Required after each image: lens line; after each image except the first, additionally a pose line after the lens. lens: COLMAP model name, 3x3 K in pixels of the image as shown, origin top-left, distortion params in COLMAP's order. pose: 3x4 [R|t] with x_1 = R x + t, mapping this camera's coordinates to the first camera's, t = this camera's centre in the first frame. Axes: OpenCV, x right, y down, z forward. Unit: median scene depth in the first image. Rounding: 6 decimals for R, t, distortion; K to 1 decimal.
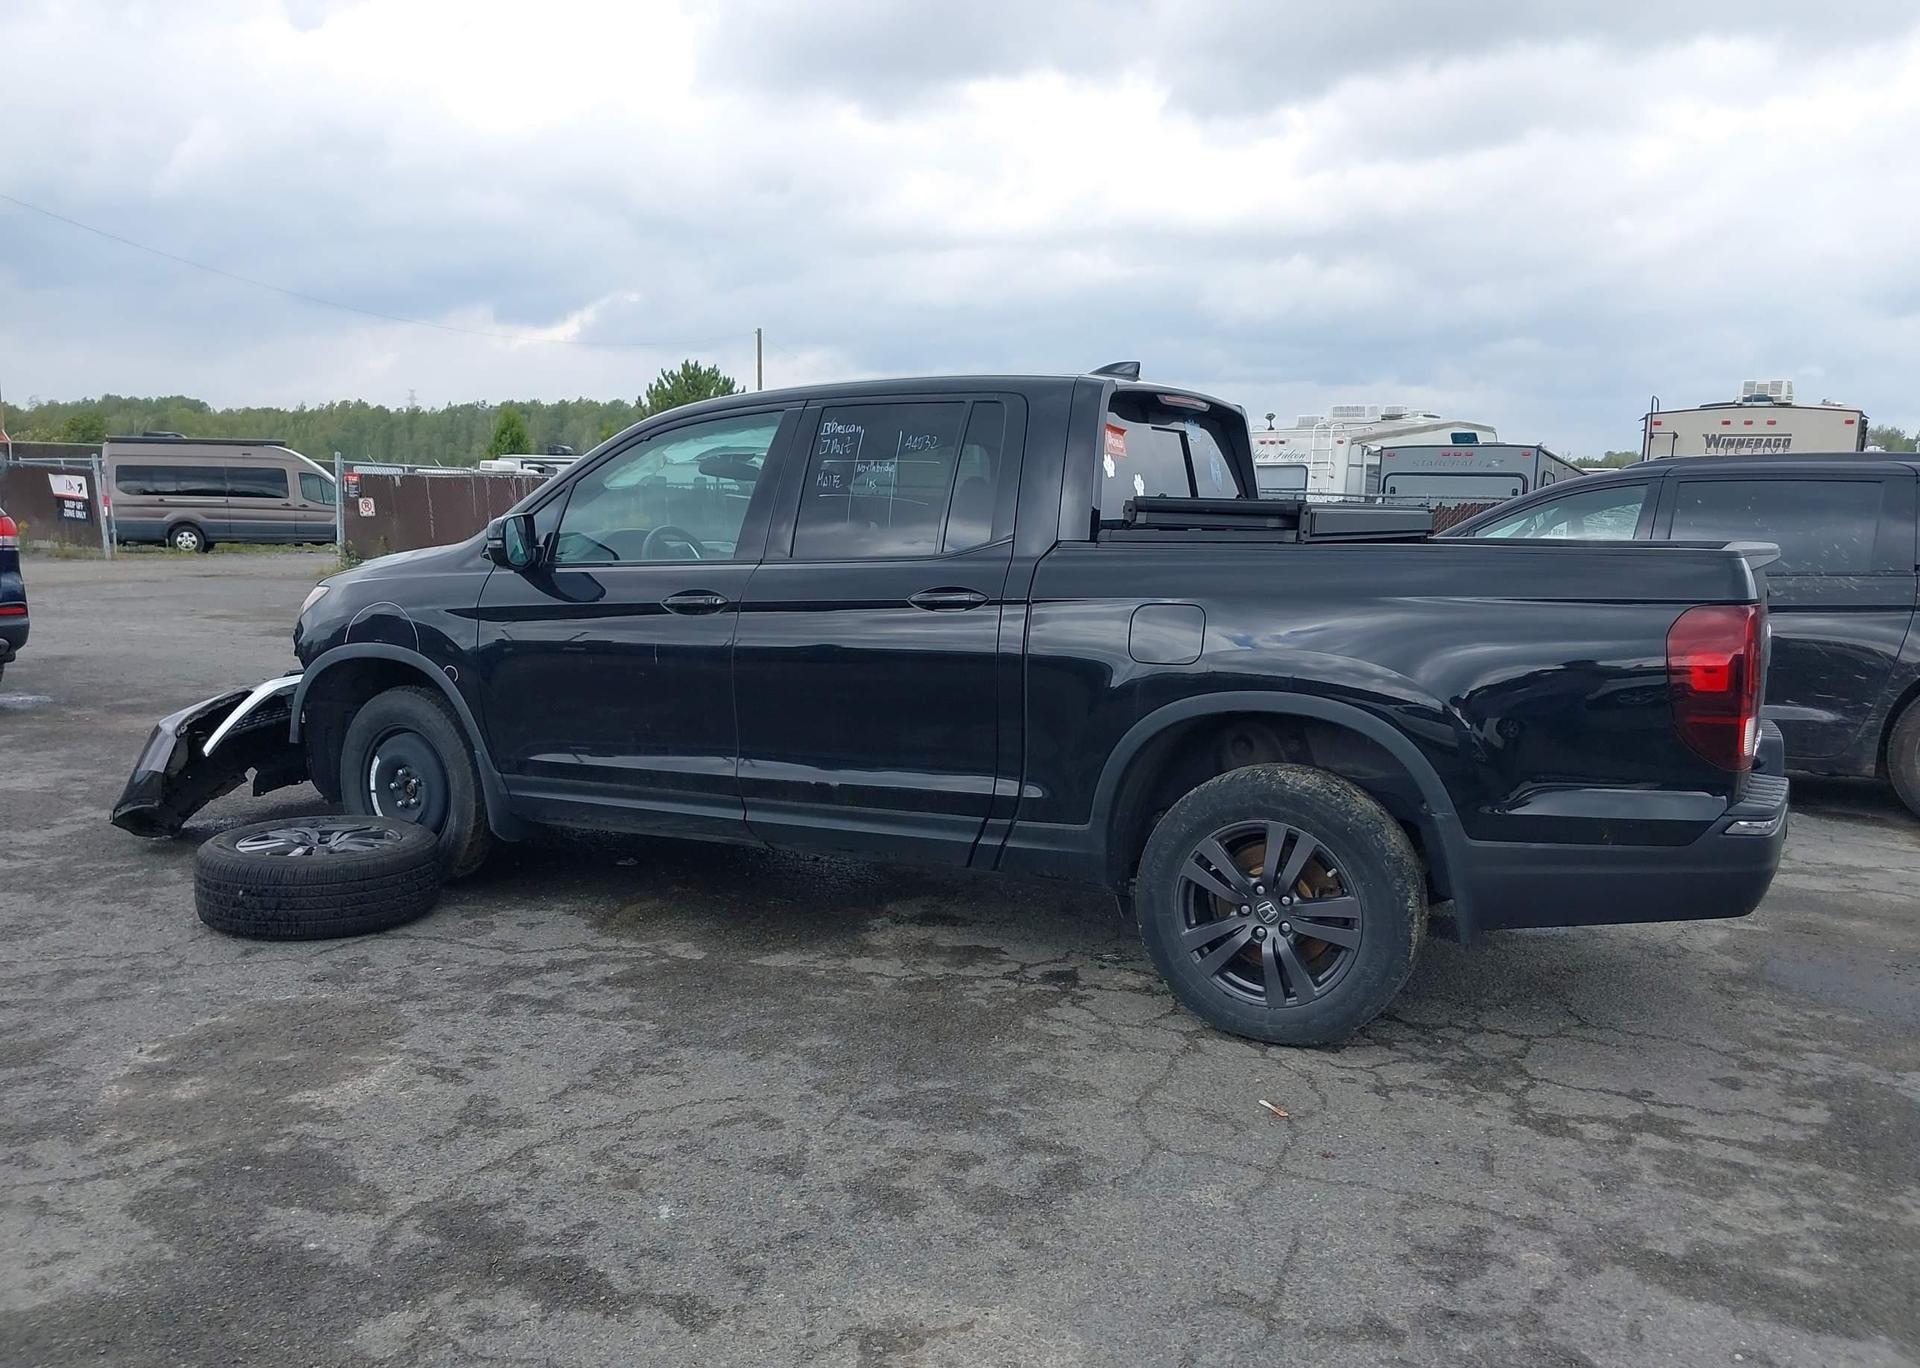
lens RADIAL K [[1512.1, 0, 973.0], [0, 1512.1, 691.4], [0, 0, 1]] dist [0.034017, -0.043597]
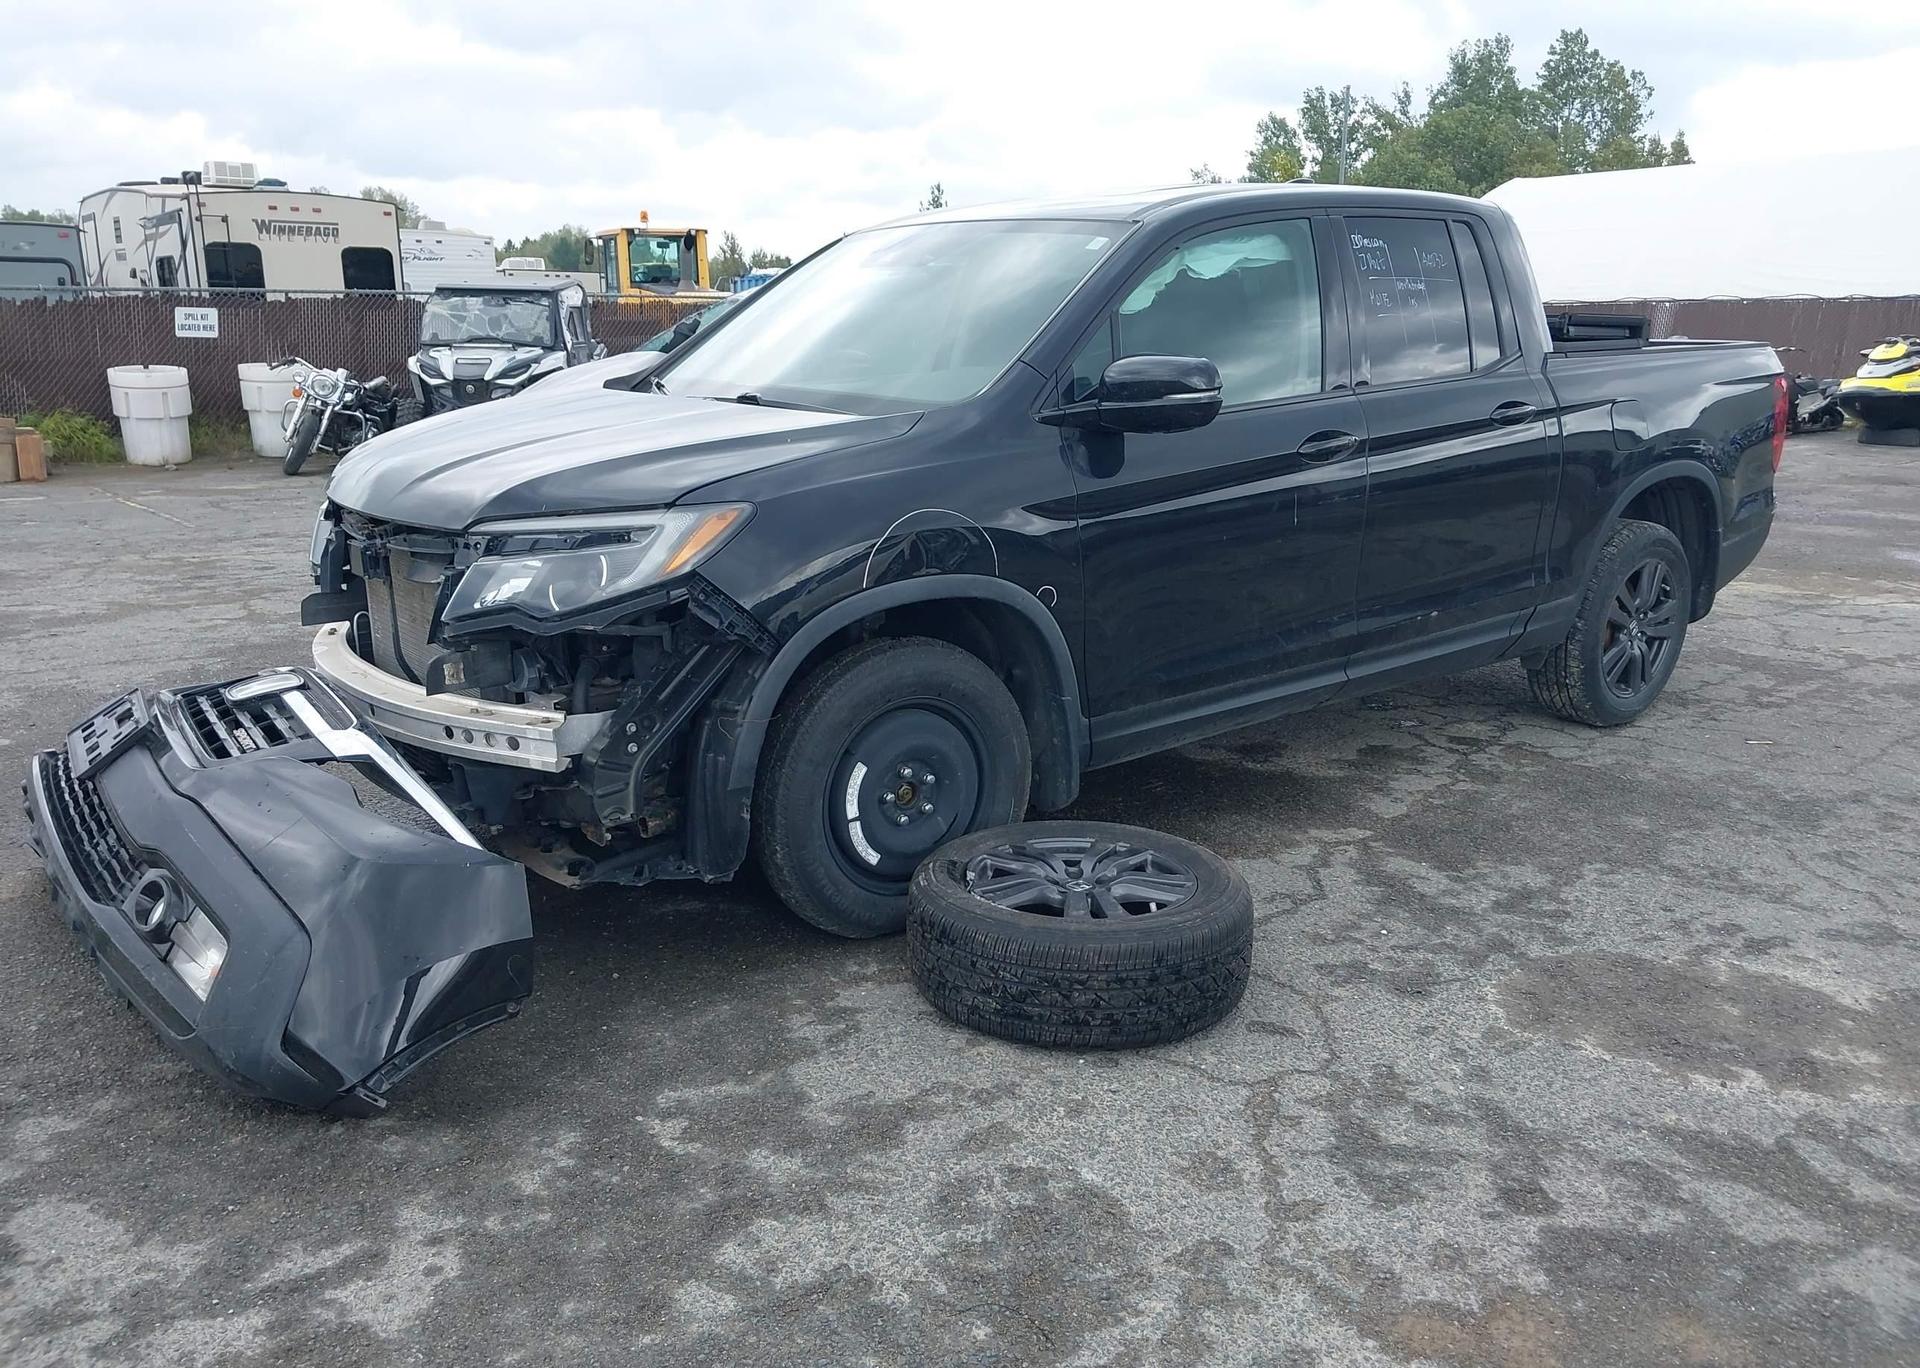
lens RADIAL K [[1512.1, 0, 961.7], [0, 1512.1, 721.1], [0, 0, 1]] dist [0.034017, -0.043597]
pose [[0.408207, -0.253678, 0.876935, -0.986957], [0.114176, 0.967259, 0.226659, -0.117627], [-0.905721, 0.007601, 0.423806, 0.757069]]
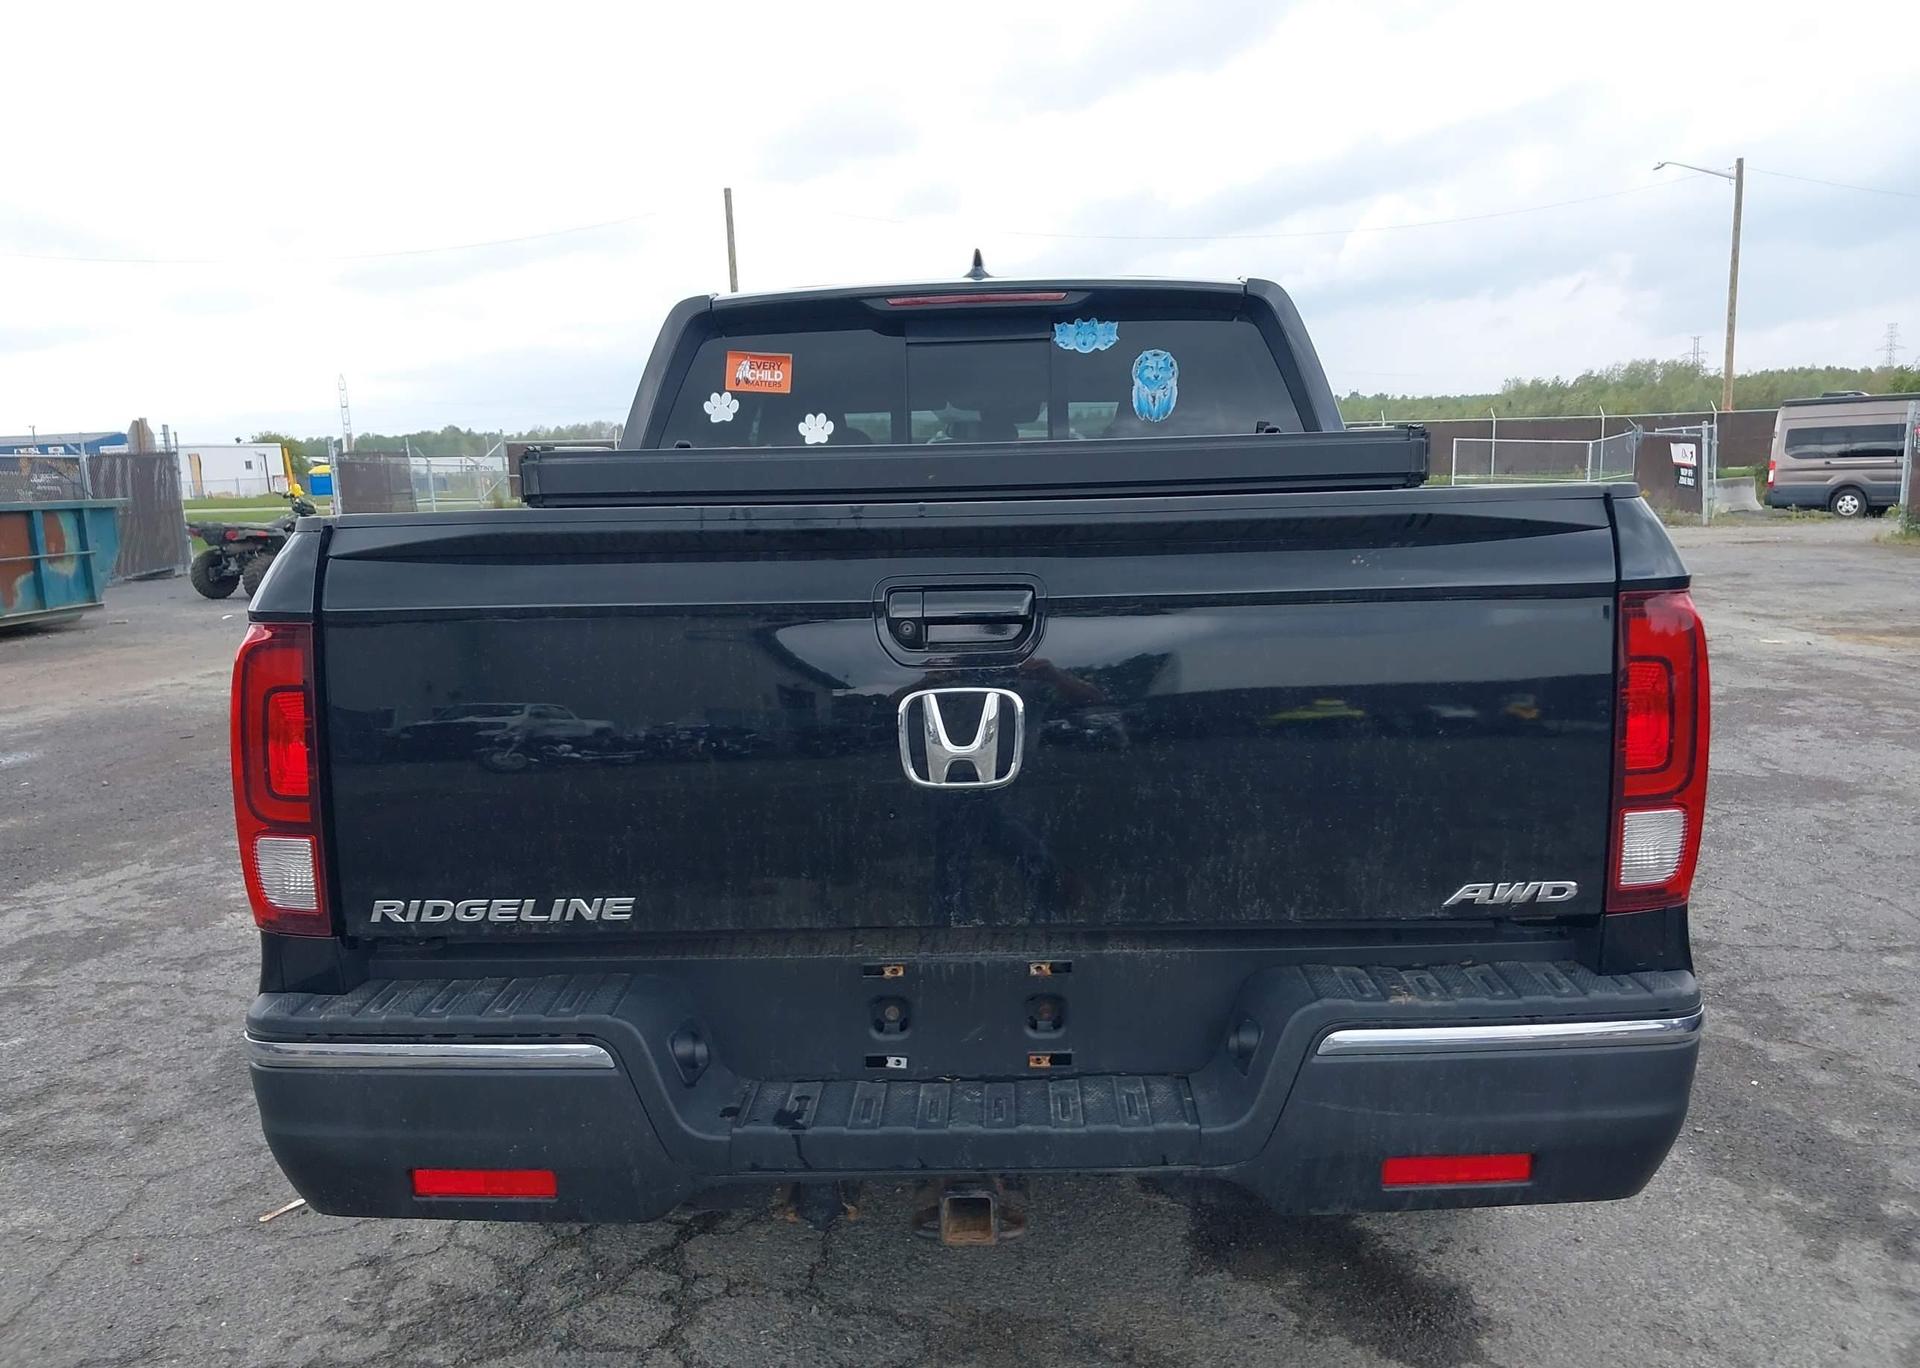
lens RADIAL K [[1512.1, 0, 976.7], [0, 1512.1, 702.4], [0, 0, 1]] dist [0.034017, -0.043597]
pose [[0.439258, 0.104952, -0.892209, 0.743687], [-0.078367, 0.993843, 0.078326, -0.061376], [0.894936, 0.035514, 0.444778, 0.676844]]
